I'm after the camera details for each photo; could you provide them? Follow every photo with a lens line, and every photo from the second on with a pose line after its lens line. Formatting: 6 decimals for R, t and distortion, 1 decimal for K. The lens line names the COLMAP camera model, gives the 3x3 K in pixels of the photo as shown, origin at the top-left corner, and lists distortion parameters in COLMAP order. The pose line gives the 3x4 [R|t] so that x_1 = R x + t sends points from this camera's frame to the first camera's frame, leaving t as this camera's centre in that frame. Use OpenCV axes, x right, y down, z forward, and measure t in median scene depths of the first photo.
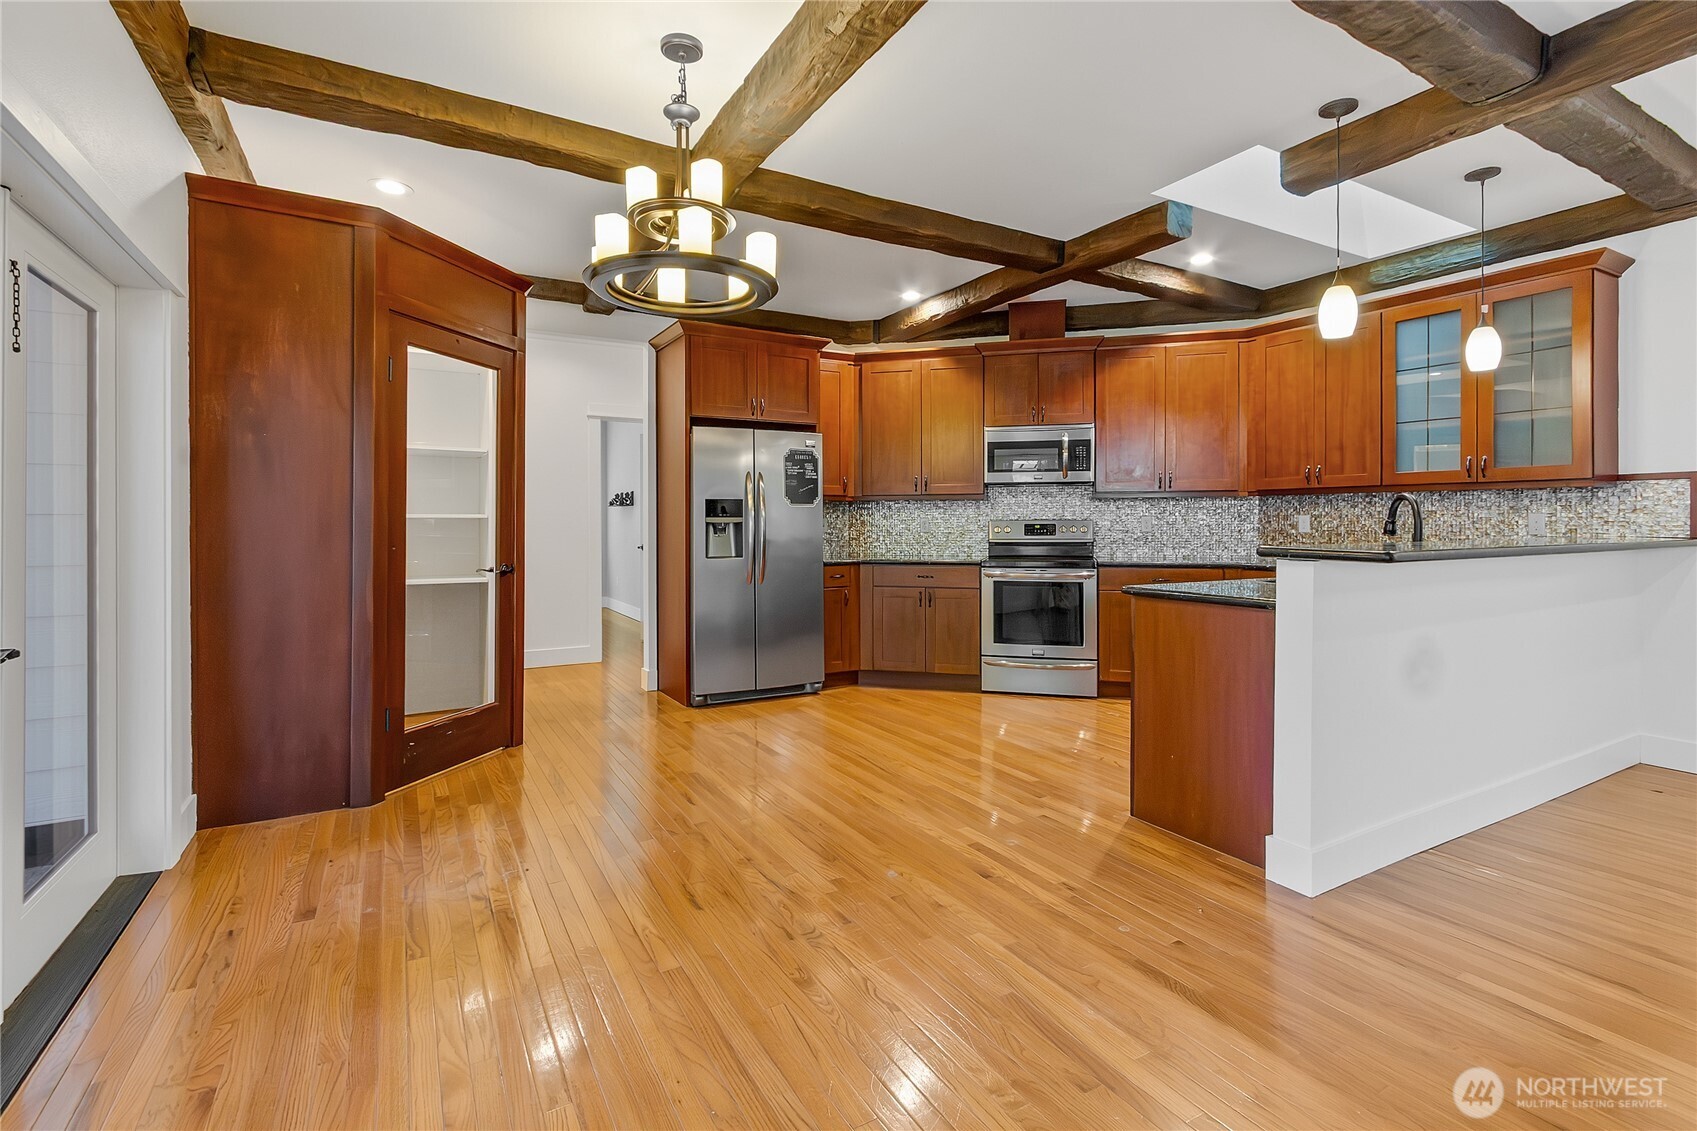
lens RADIAL K [[773.4, 0, 838.3], [0, 773.4, 538.4], [0, 0, 1]] dist [0.001740, 0.000197]
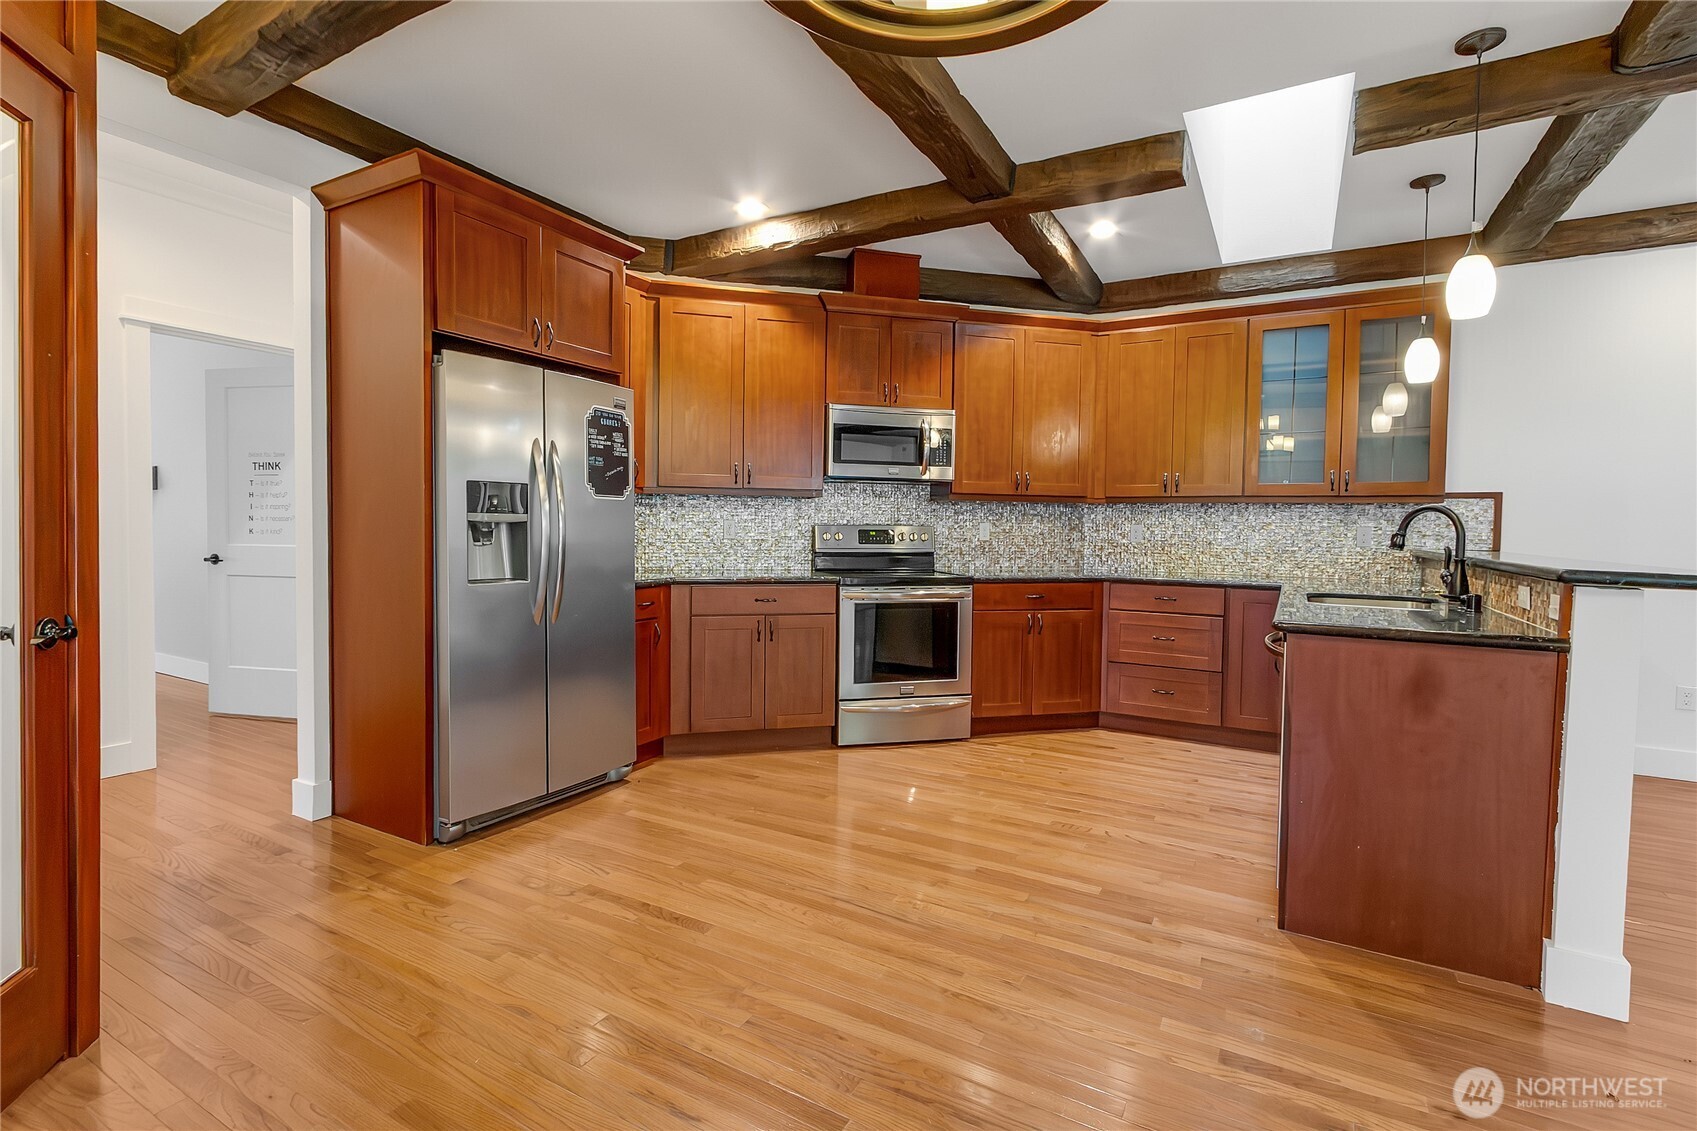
lens RADIAL K [[787.5, 0, 833.3], [0, 787.5, 560.0], [0, 0, 1]] dist [0.004190, 0.000610]
pose [[0.862666, -0.007500, 0.505719, -0.216458], [-0.004688, 0.999729, 0.022824, -0.006120], [-0.505753, -0.022060, 0.862396, 0.333270]]
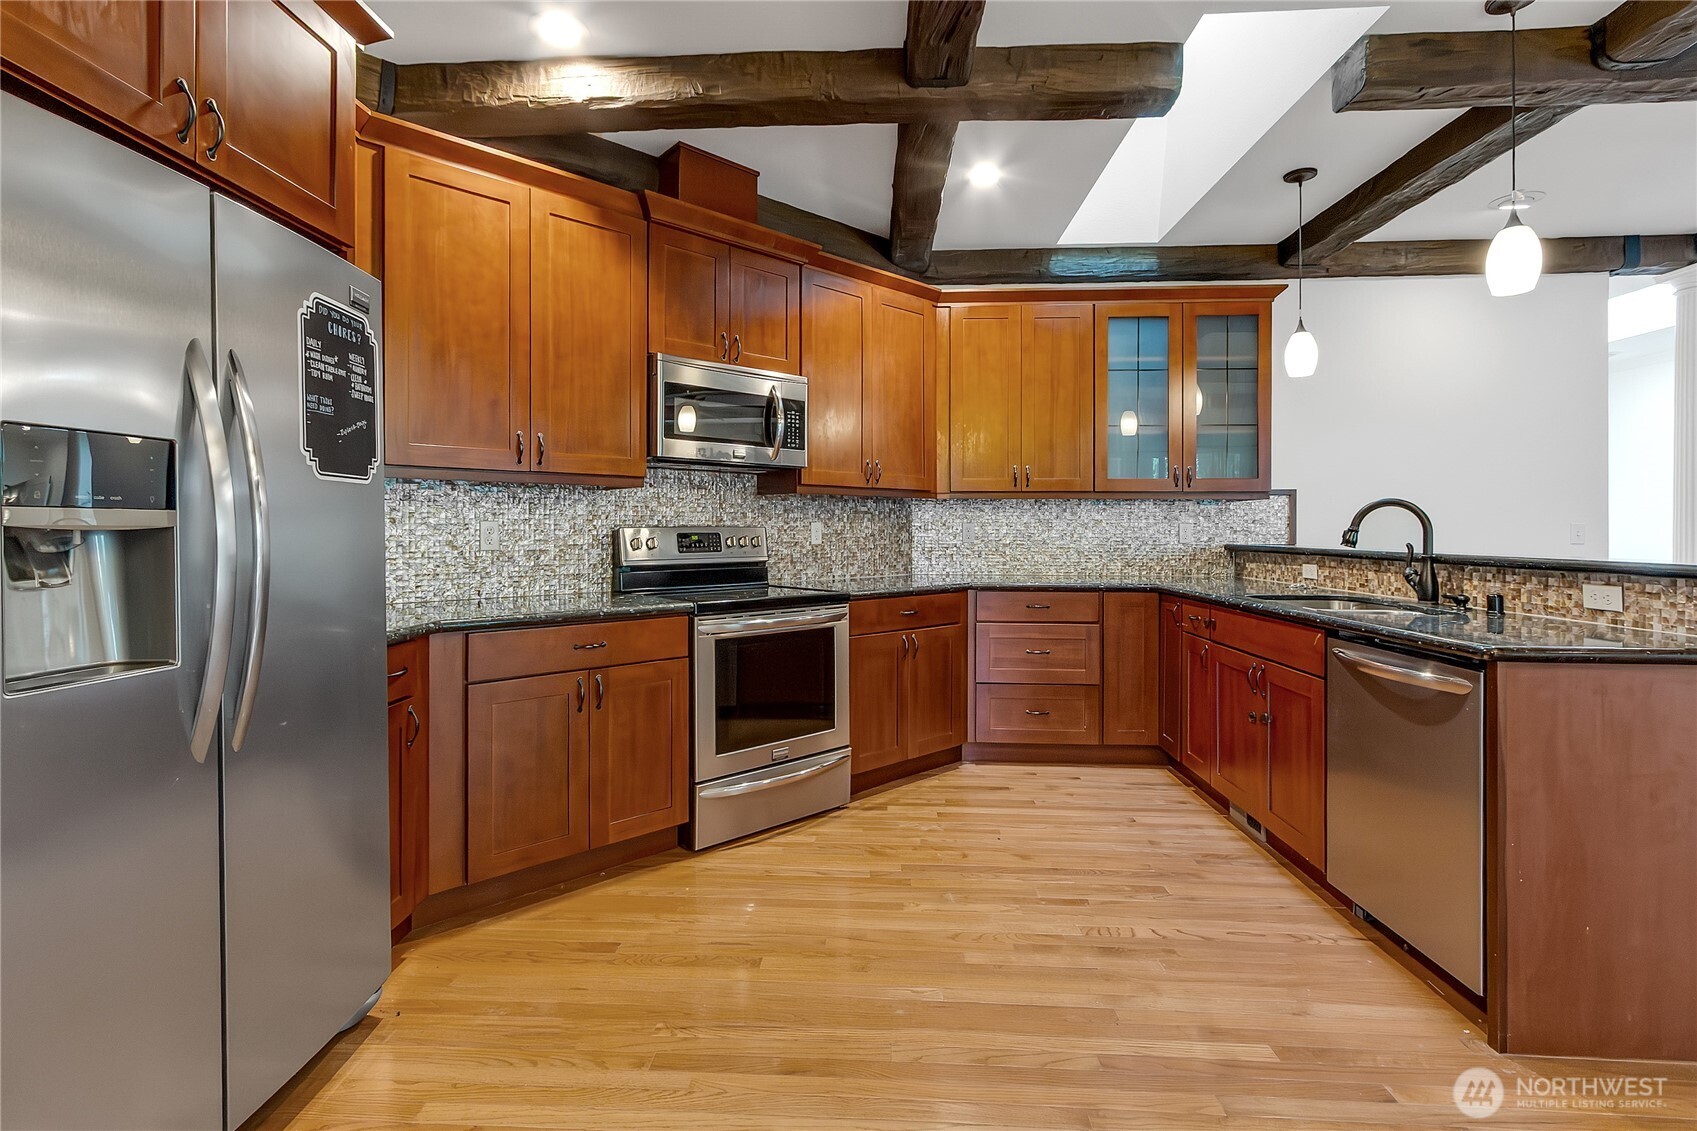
lens RADIAL K [[783.4, 0, 827.7], [0, 783.4, 534.5], [0, 0, 1]] dist [0.003280, 0.000266]
pose [[0.543490, -0.002712, 0.839411, -0.213401], [0.015428, 0.999858, -0.006758, -0.013039], [-0.839274, 0.016623, 0.543455, 0.638651]]
